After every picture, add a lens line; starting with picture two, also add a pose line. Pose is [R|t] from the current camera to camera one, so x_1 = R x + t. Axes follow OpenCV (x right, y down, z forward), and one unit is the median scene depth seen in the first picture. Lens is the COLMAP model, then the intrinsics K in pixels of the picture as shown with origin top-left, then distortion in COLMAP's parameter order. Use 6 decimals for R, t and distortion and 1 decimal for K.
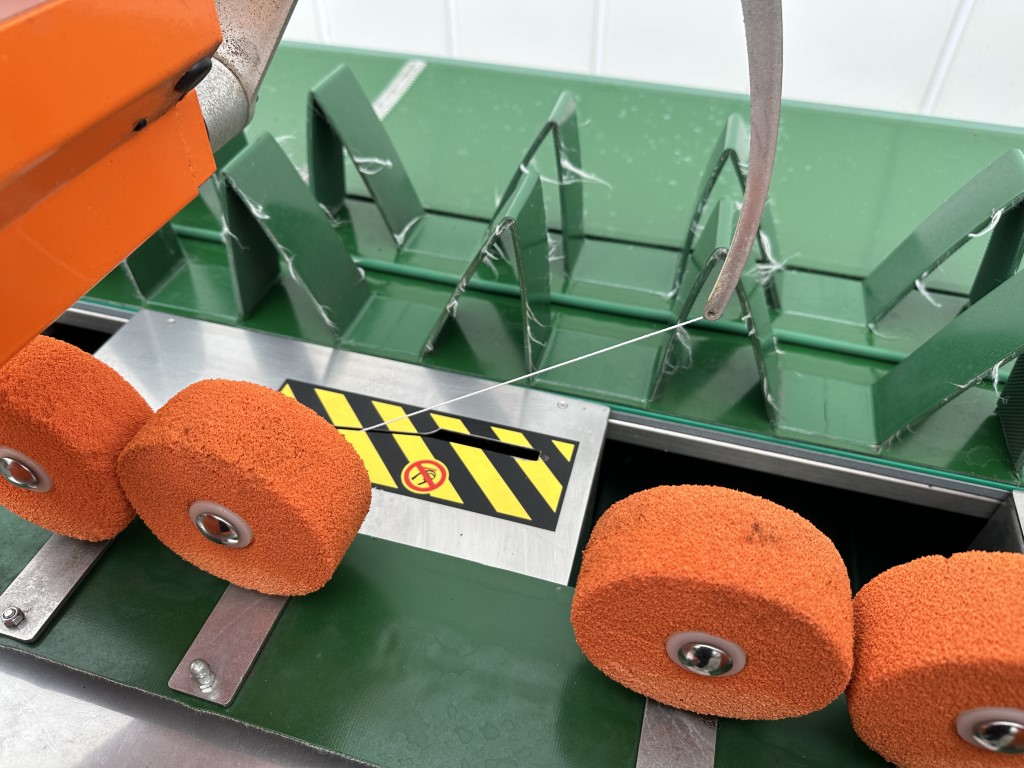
lens RADIAL K [[725.1, 0, 502.8], [0, 725.1, 386.8], [0, 0, 1]] dist [0.065743, -0.051699]
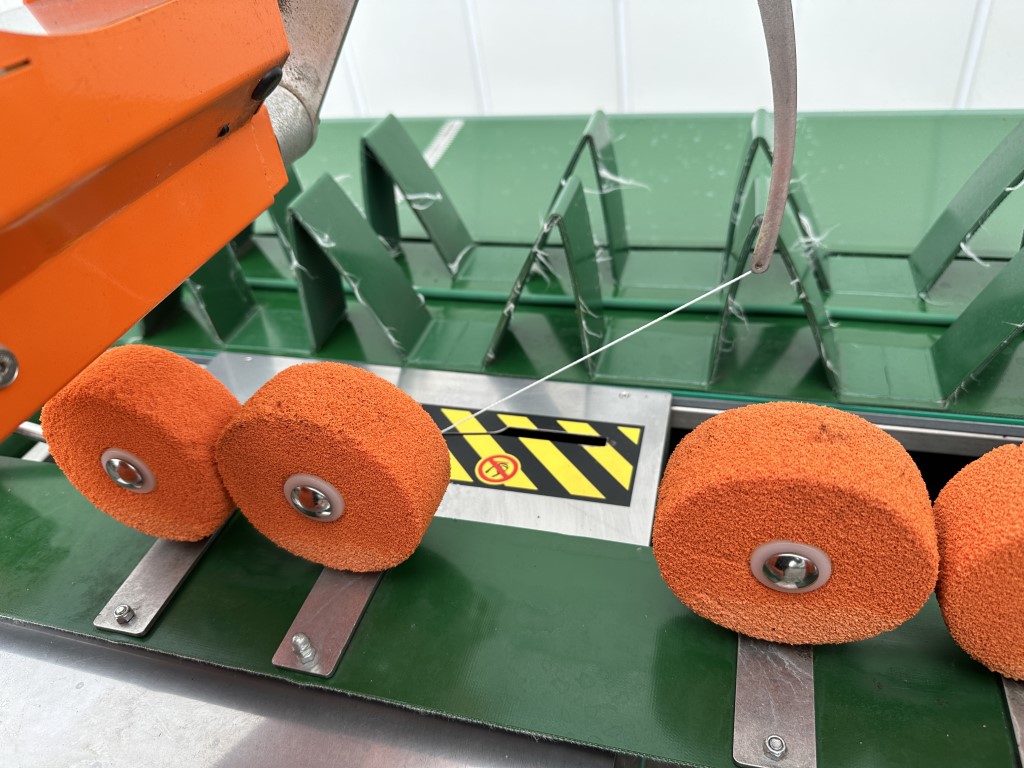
lens RADIAL K [[725.1, 0, 521.8], [0, 725.1, 386.3], [0, 0, 1]] dist [0.065743, -0.051699]
pose [[0.994349, -0.094529, -0.048321, -0.012531], [0.089428, 0.991100, -0.098610, 0.109343], [0.057212, 0.093731, 0.993952, -0.033262]]
